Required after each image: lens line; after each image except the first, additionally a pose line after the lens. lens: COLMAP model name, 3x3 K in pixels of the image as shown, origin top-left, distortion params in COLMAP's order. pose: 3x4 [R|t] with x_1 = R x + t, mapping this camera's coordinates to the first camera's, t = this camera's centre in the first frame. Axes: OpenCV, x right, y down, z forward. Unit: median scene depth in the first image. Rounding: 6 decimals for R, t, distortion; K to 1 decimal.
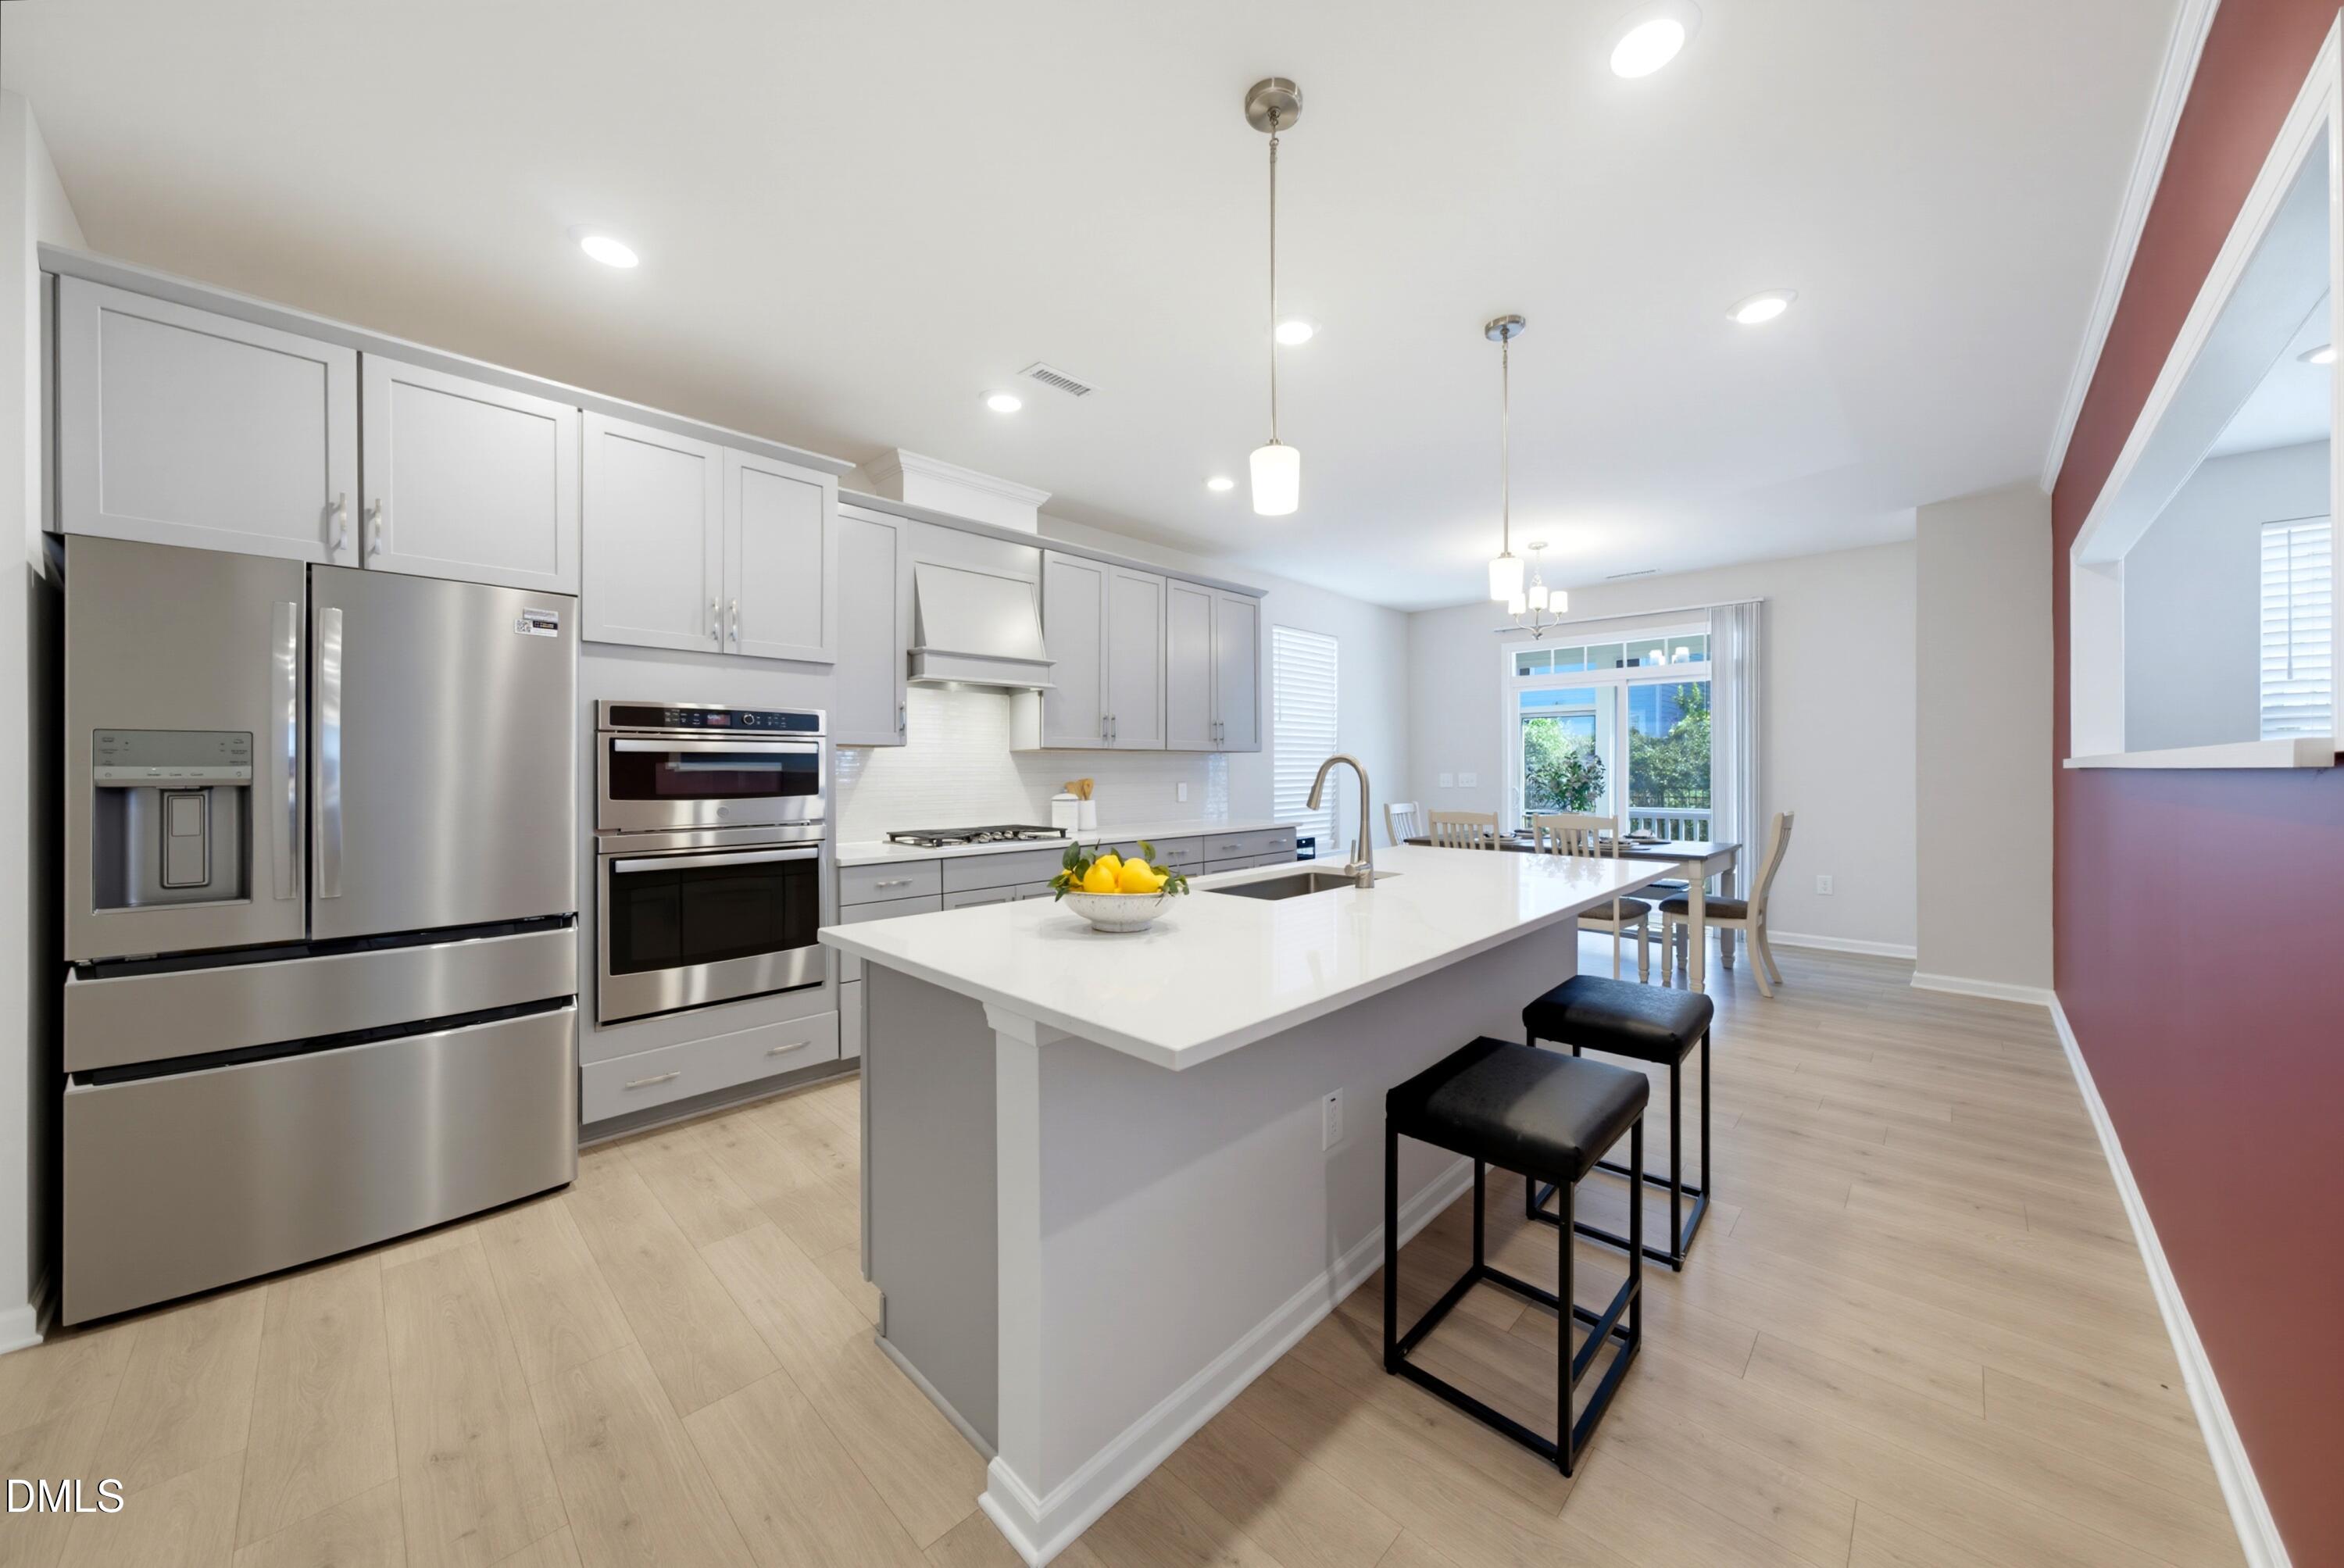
lens RADIAL K [[808.8, 0, 1187.2], [0, 808.8, 772.6], [0, 0, 1]] dist [-0.004390, 0.001430]
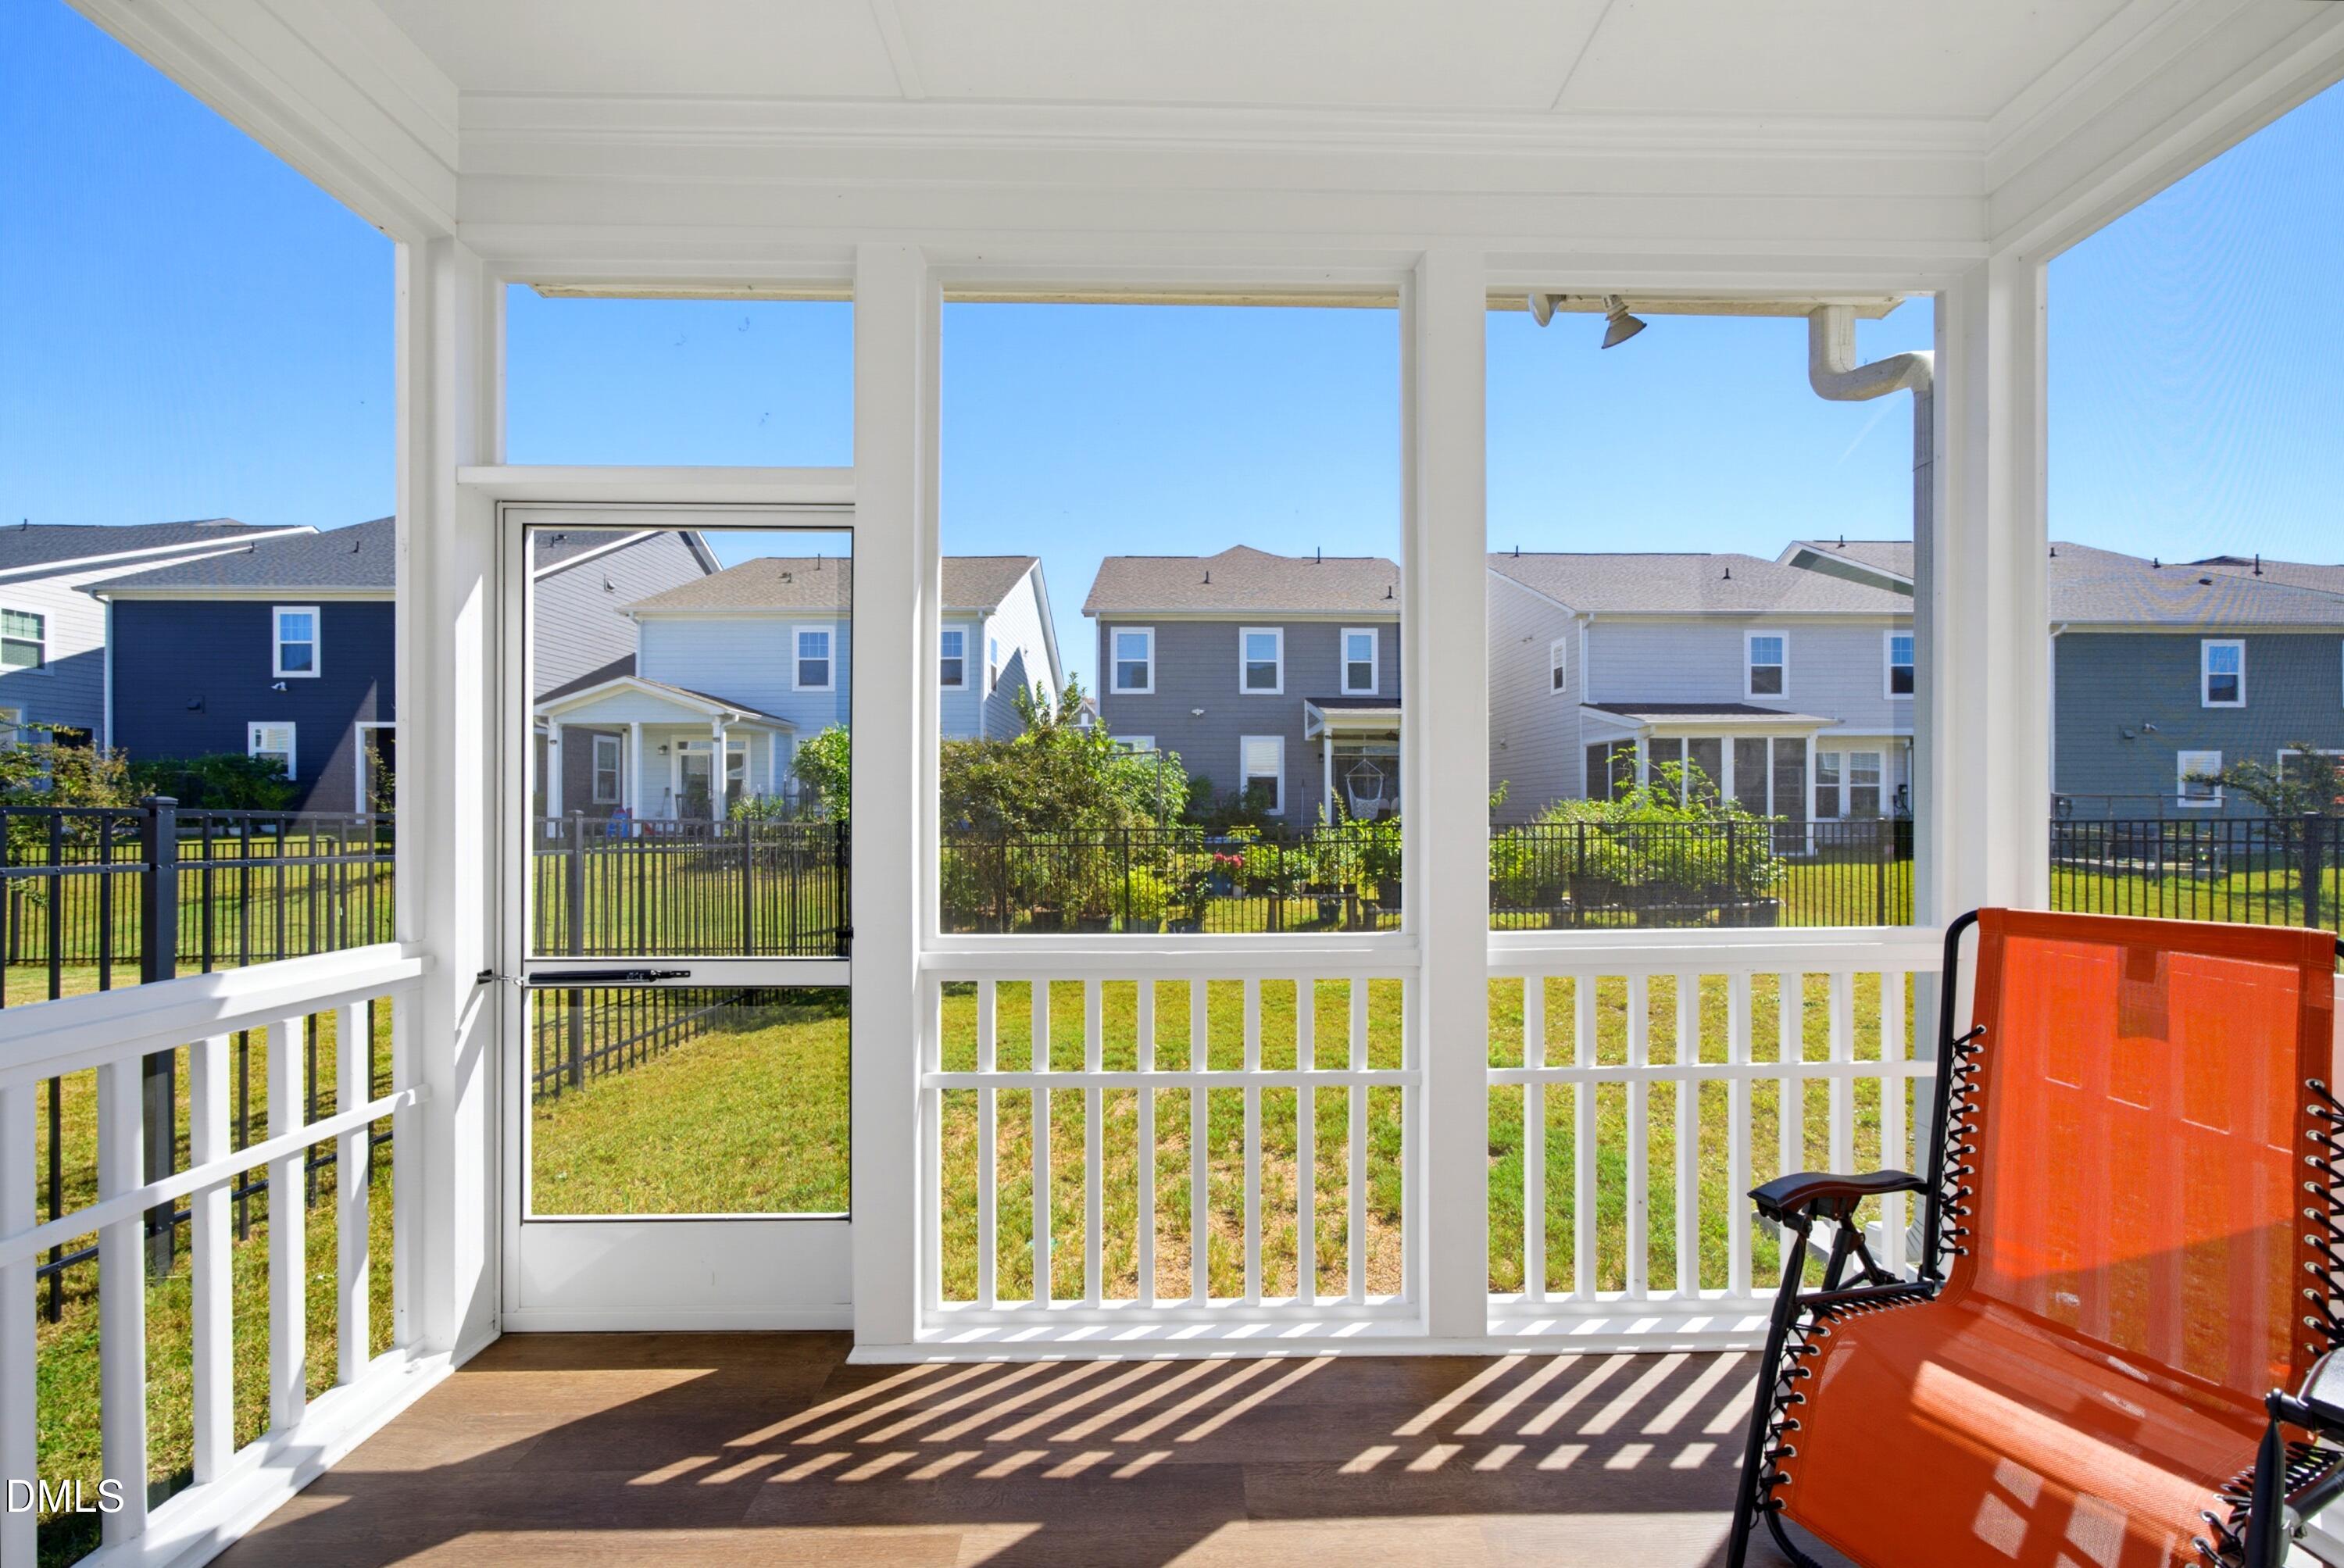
lens RADIAL K [[808.8, 0, 1186.1], [0, 808.8, 819.4], [0, 0, 1]] dist [-0.004390, 0.001430]
pose [[0.696732, -0.006365, 0.717303, 0.577689], [0.003504, 0.999979, 0.005469, 0.018404], [-0.717323, -0.001297, 0.696740, 1.133312]]
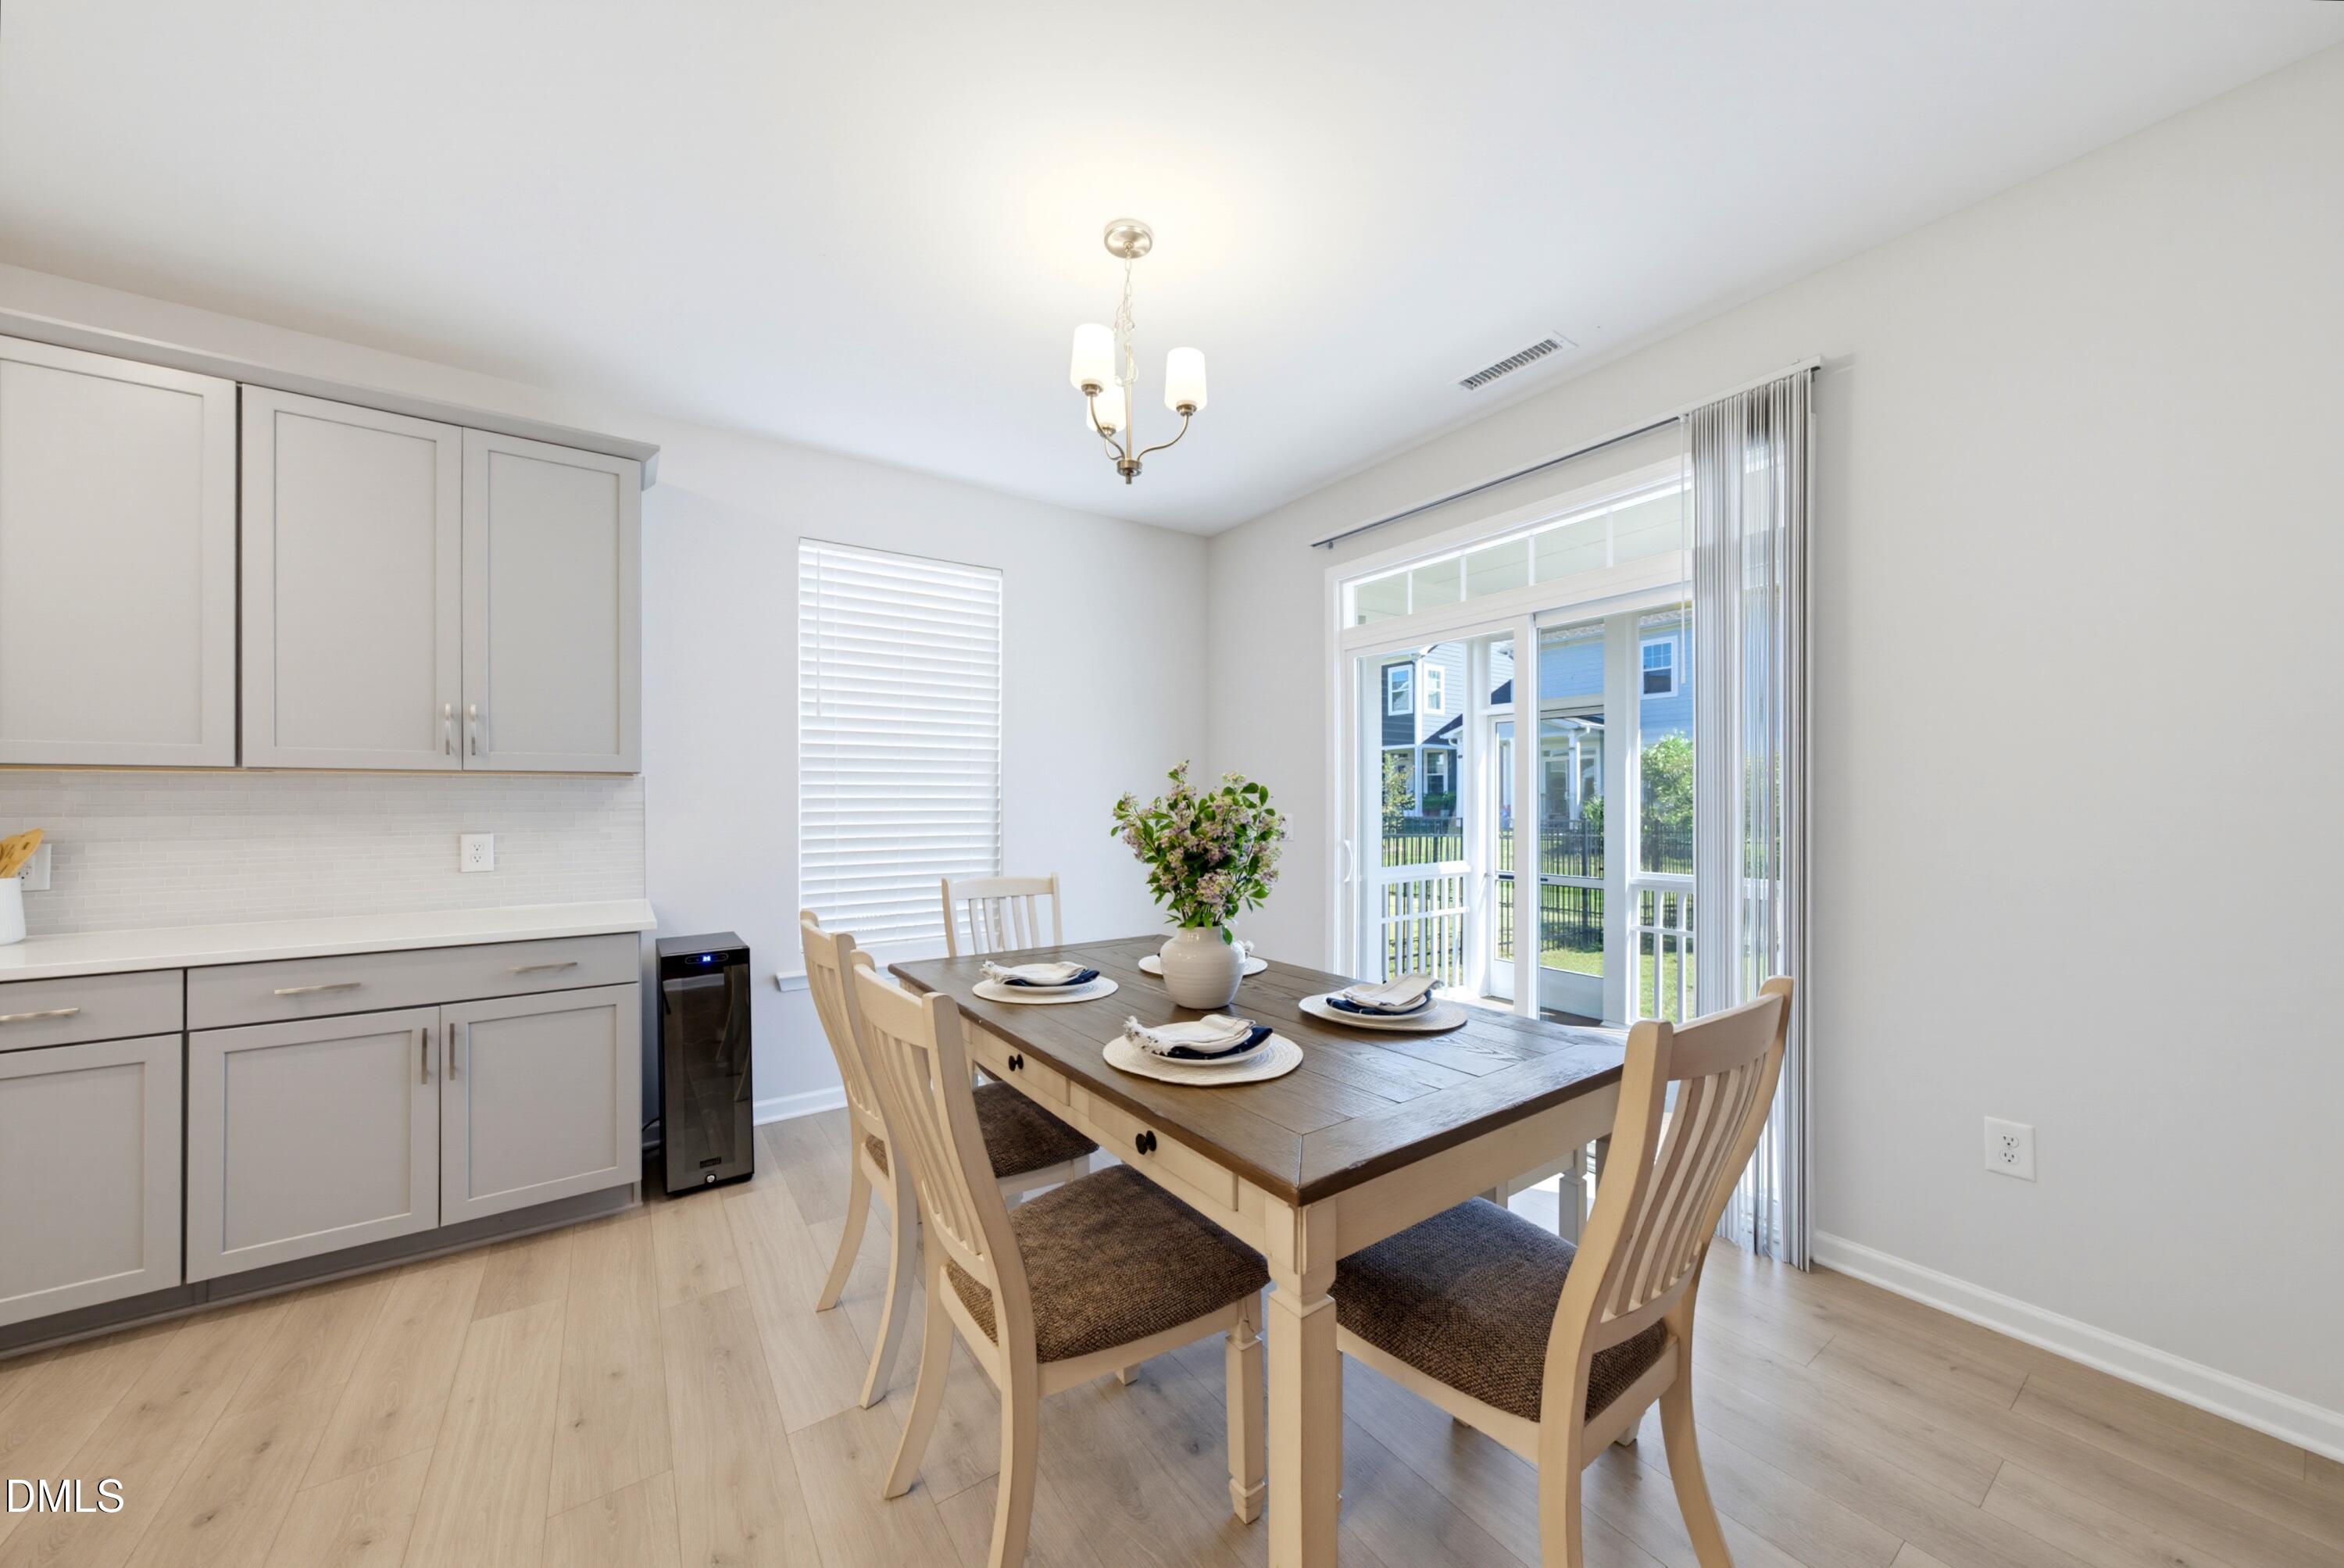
lens RADIAL K [[808.8, 0, 1172.4], [0, 808.8, 802.7], [0, 0, 1]] dist [-0.004390, 0.001430]
pose [[0.981795, -0.008913, -0.189735, 0.419422], [0.006809, 0.999908, -0.011739, 0.001071], [0.189822, 0.010234, 0.981765, 0.486238]]
